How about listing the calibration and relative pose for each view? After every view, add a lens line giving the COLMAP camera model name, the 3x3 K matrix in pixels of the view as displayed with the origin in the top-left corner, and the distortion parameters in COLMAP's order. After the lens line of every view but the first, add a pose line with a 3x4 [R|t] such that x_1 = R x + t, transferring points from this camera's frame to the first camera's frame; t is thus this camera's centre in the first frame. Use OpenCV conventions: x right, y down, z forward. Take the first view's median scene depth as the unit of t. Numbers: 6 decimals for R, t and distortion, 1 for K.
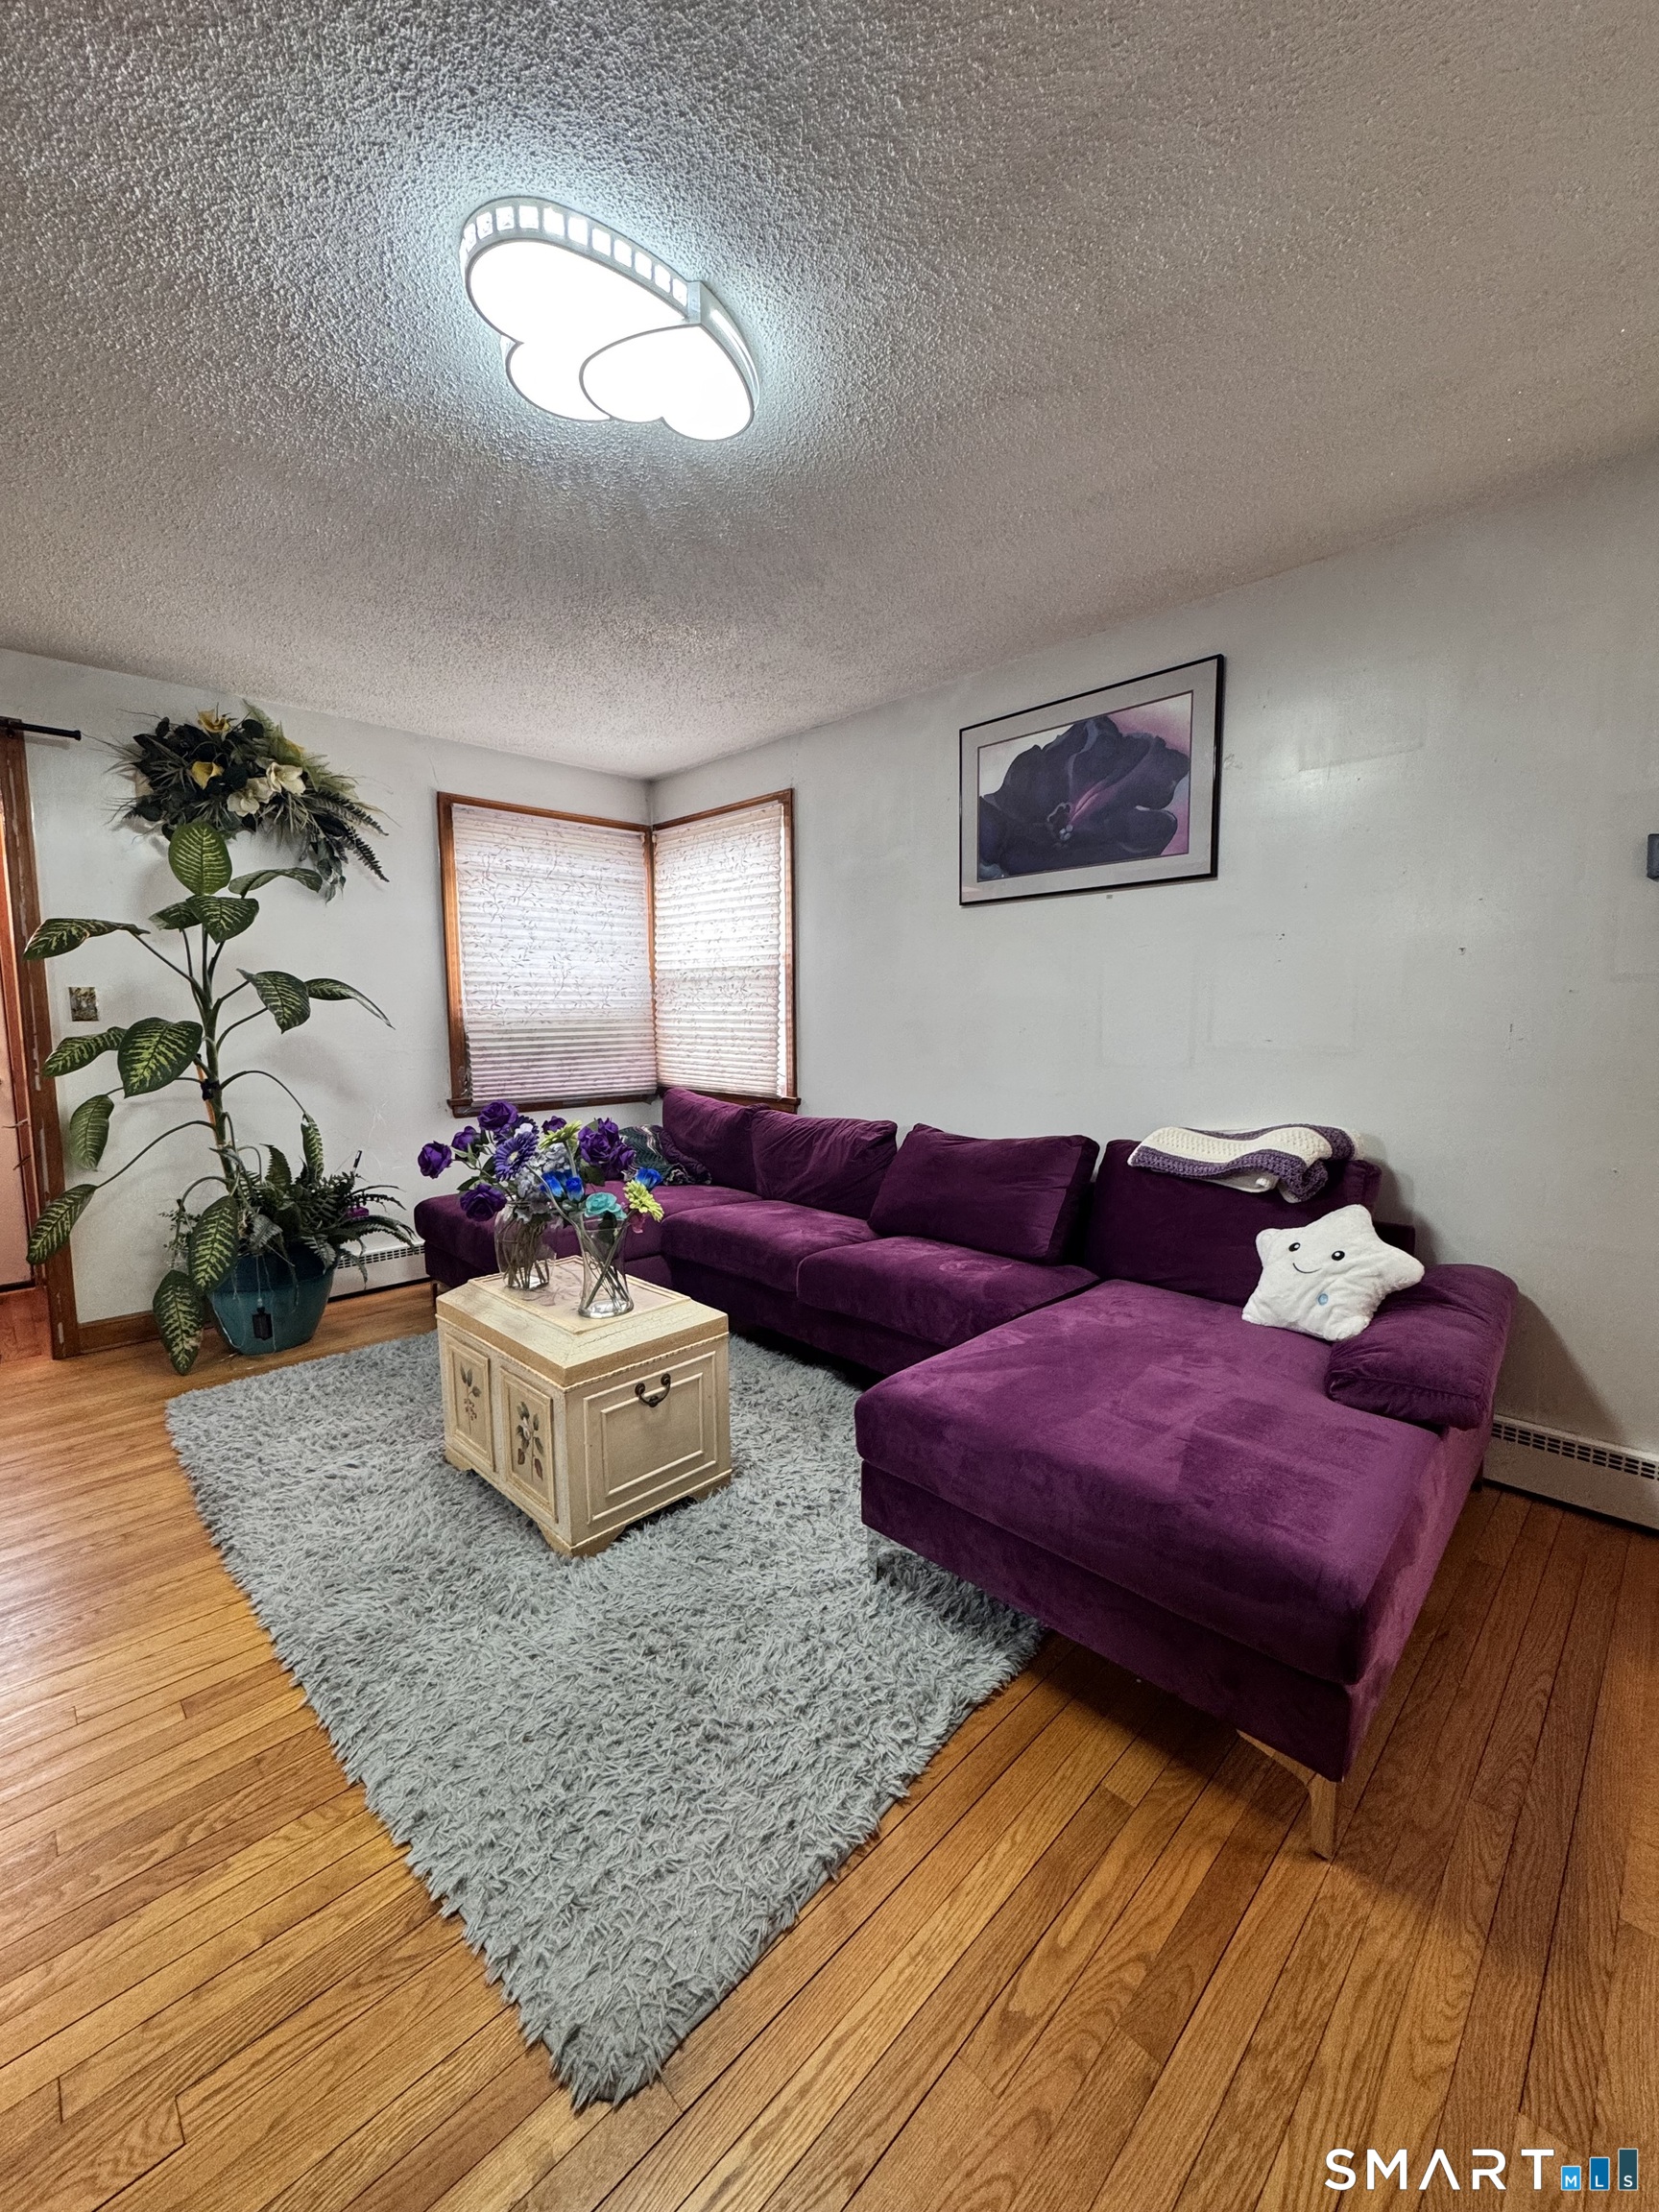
lens RADIAL K [[890.4, 0, 836.3], [0, 890.4, 1103.8], [0, 0, 1]] dist [-0.004493, 0.001448]
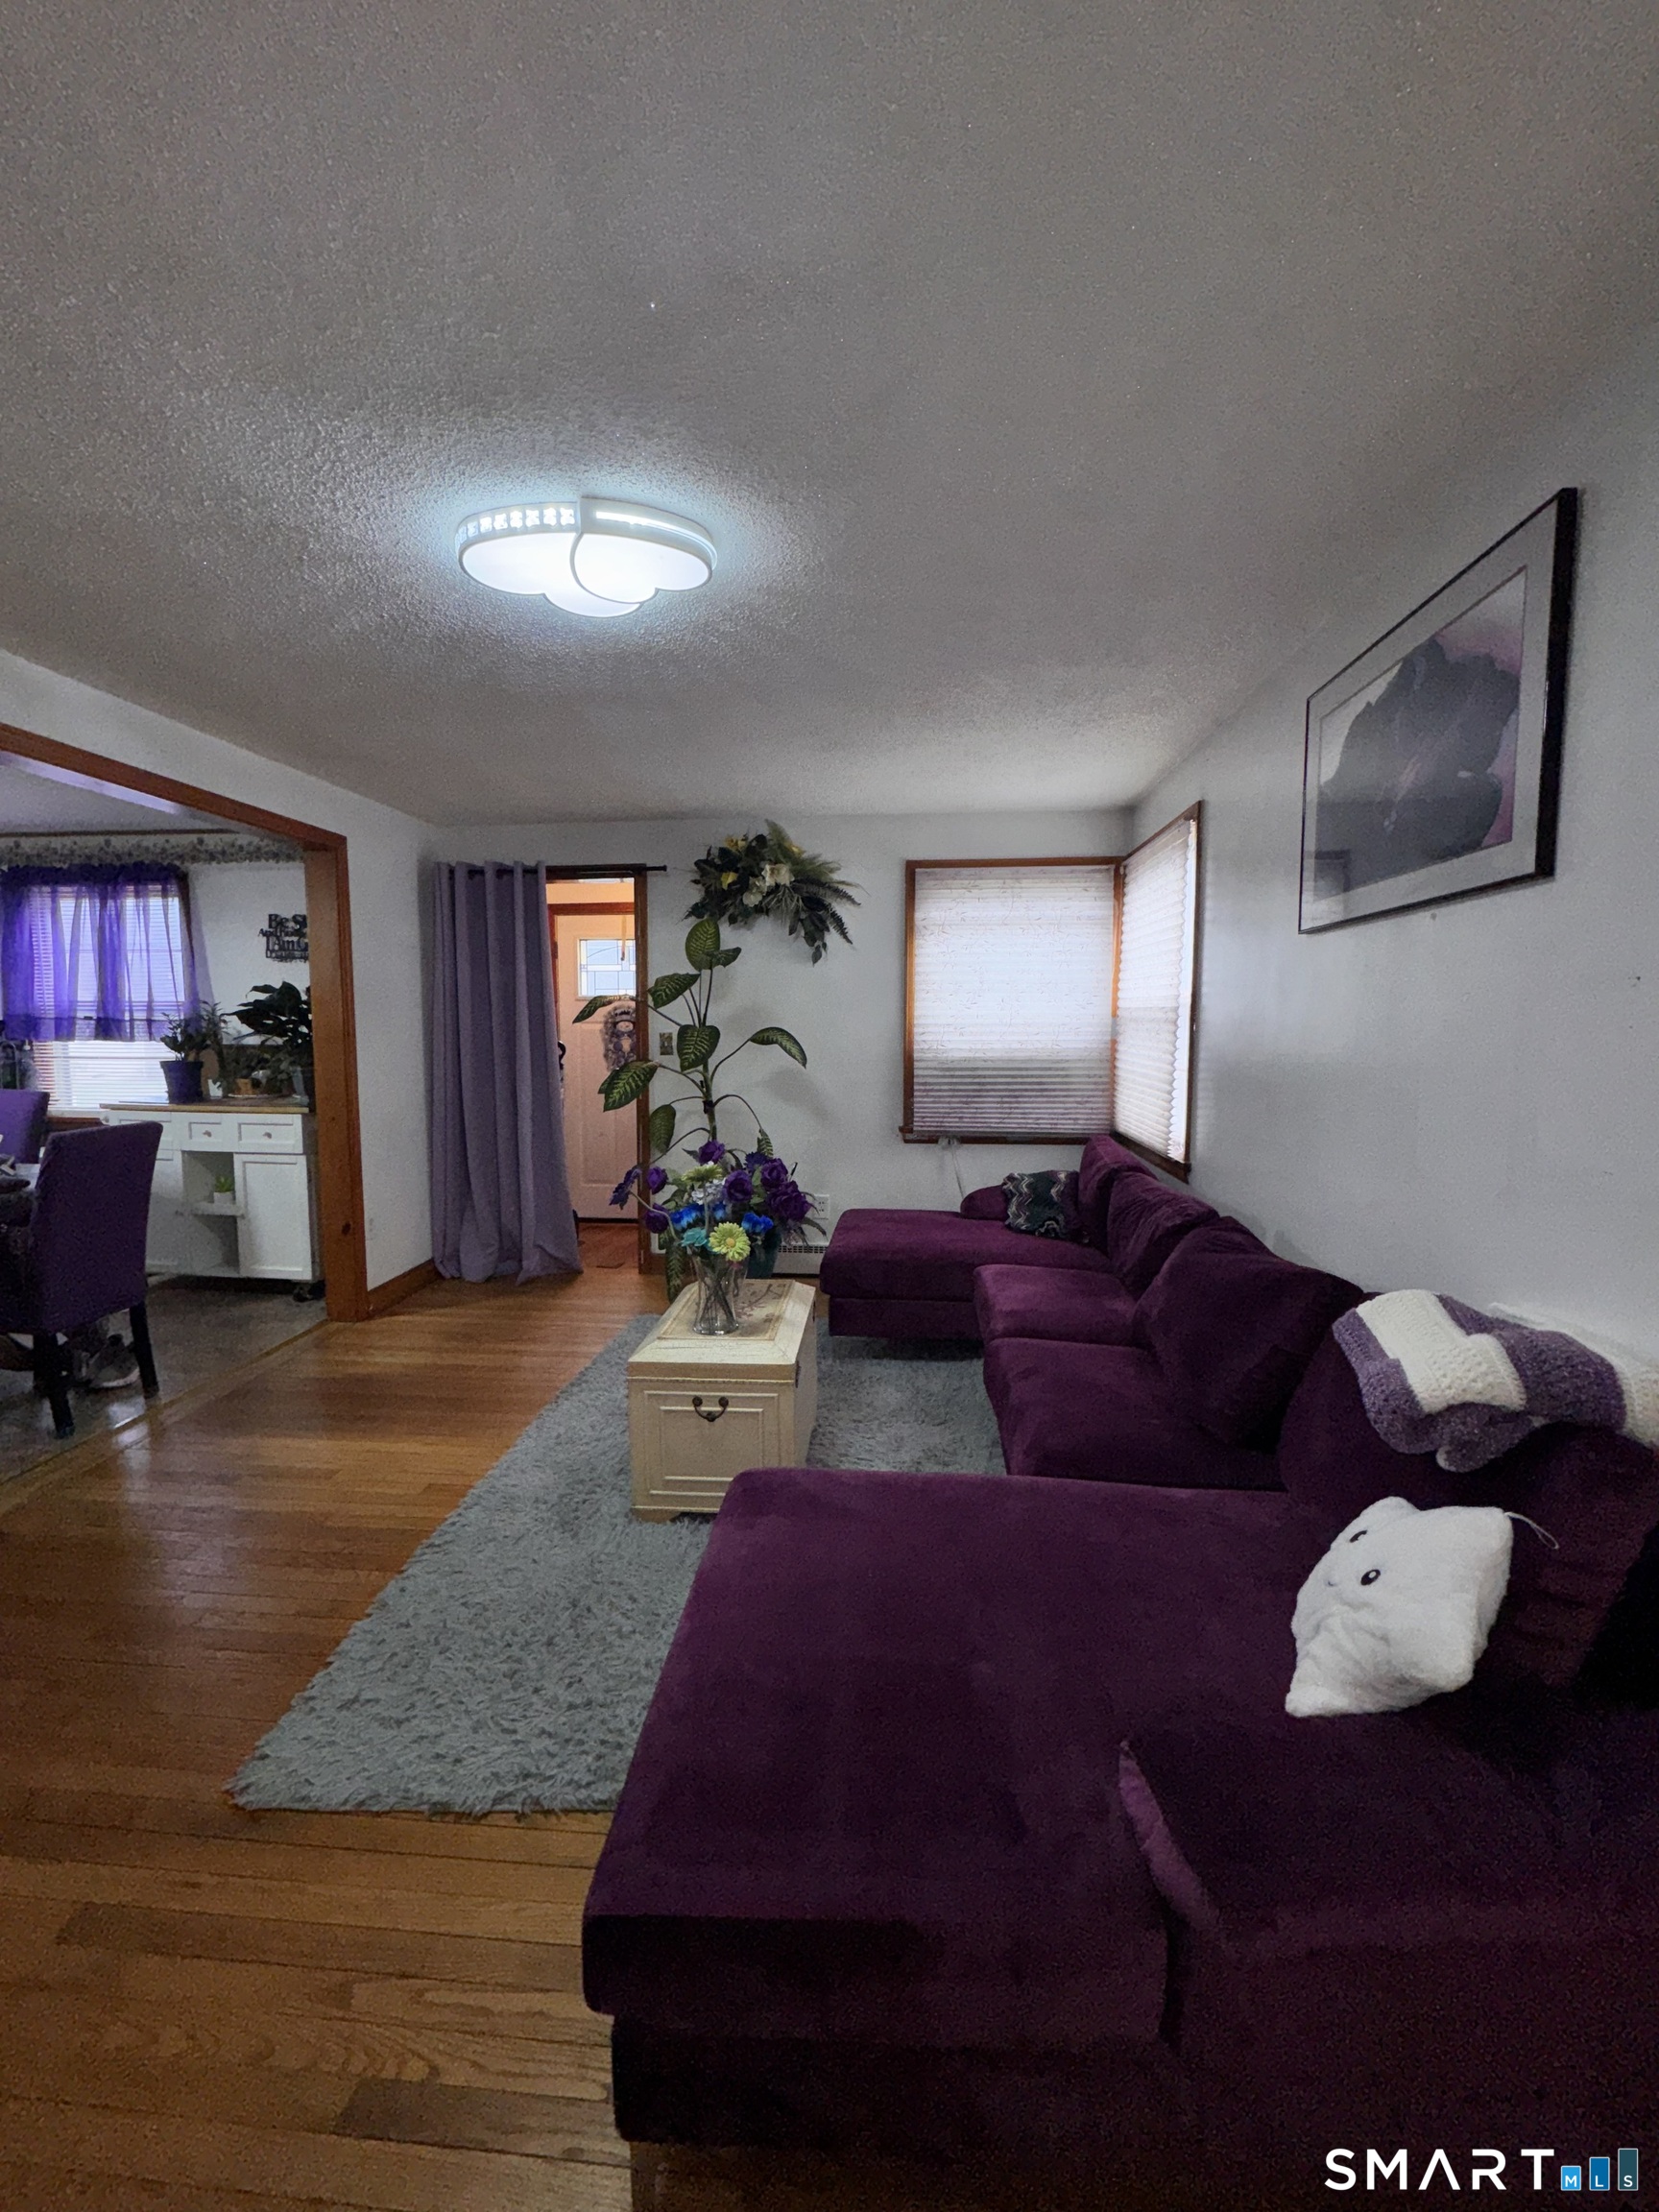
lens RADIAL K [[890.4, 0, 830.7], [0, 890.4, 1101.1], [0, 0, 1]] dist [-0.004493, 0.001448]
pose [[0.638903, 0.070884, -0.766014, 0.461281], [-0.080343, 0.996449, 0.025197, -0.069732], [0.765080, 0.045446, 0.642330, 0.225324]]
